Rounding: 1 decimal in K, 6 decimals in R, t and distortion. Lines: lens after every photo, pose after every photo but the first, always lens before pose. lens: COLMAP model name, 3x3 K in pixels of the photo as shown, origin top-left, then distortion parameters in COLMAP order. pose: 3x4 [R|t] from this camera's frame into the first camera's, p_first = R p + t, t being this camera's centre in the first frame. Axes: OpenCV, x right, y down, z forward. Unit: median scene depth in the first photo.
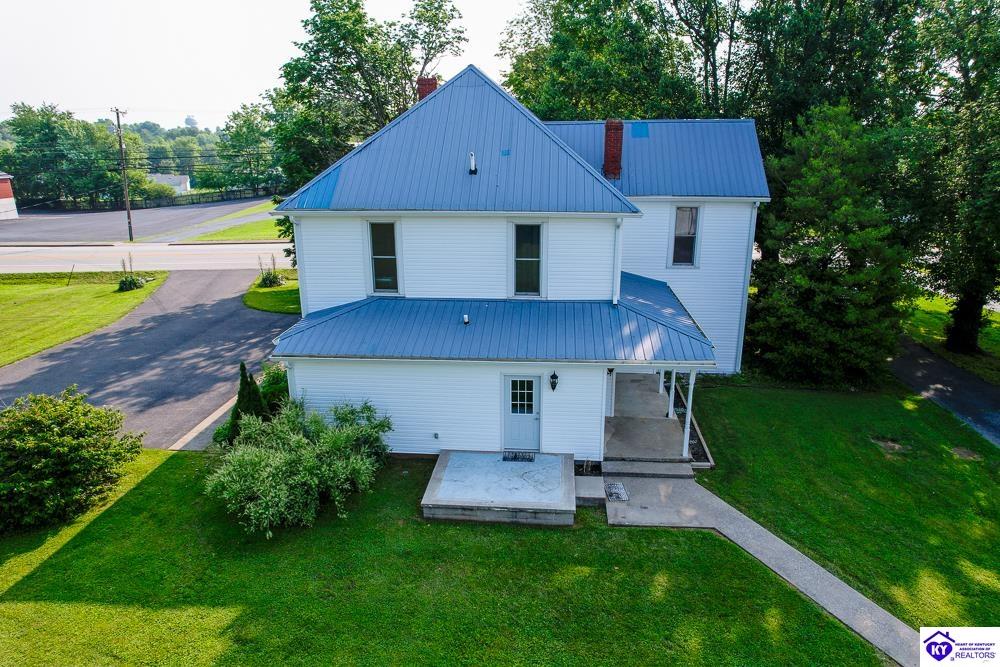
lens RADIAL K [[647.7, 0, 514.5], [0, 647.7, 328.3], [0, 0, 1]] dist [-0.038990, 0.006513]
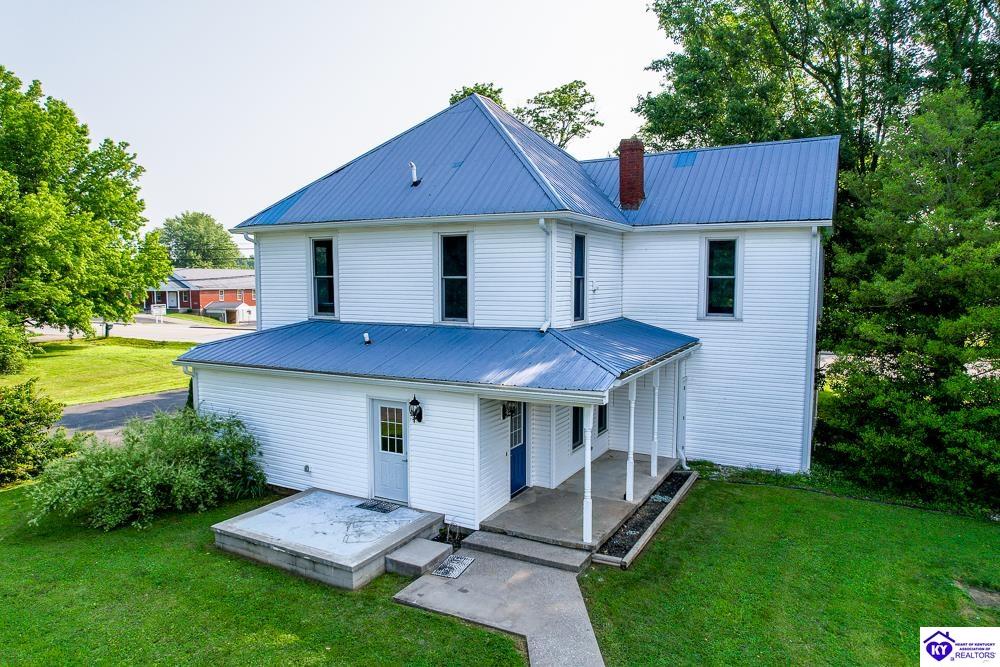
lens RADIAL K [[647.7, 0, 497.7], [0, 647.7, 332.4], [0, 0, 1]] dist [-0.038990, 0.006513]
pose [[0.912490, 0.034716, -0.407624, 0.450307], [-0.115021, 0.977972, -0.174189, 0.111344], [0.392598, 0.205831, 0.896382, 0.307521]]
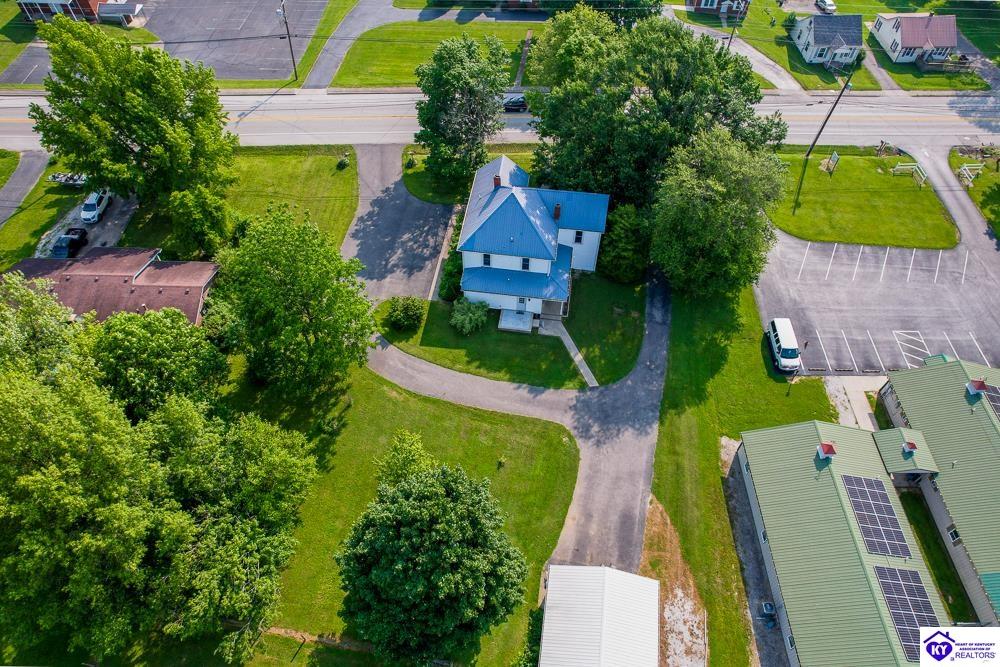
lens RADIAL K [[647.7, 0, 506.0], [0, 647.7, 327.8], [0, 0, 1]] dist [-0.038990, 0.006513]
pose [[0.998003, 0.054306, -0.032261, 0.055018], [-0.024752, 0.806111, 0.591247, -2.152111], [0.058114, -0.589267, 0.805845, -2.380998]]
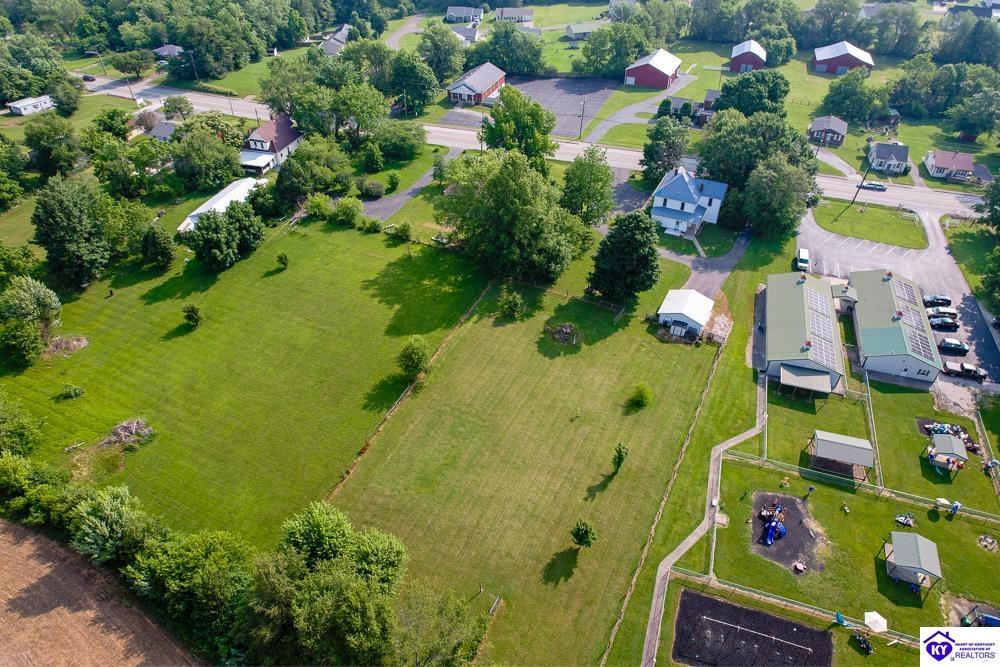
lens RADIAL K [[647.7, 0, 498.3], [0, 647.7, 335.5], [0, 0, 1]] dist [-0.038990, 0.006513]
pose [[0.923122, 0.235452, -0.303987, 0.780842], [-0.097367, 0.907962, 0.407583, -1.830876], [0.371975, -0.346651, 0.861085, -7.933790]]
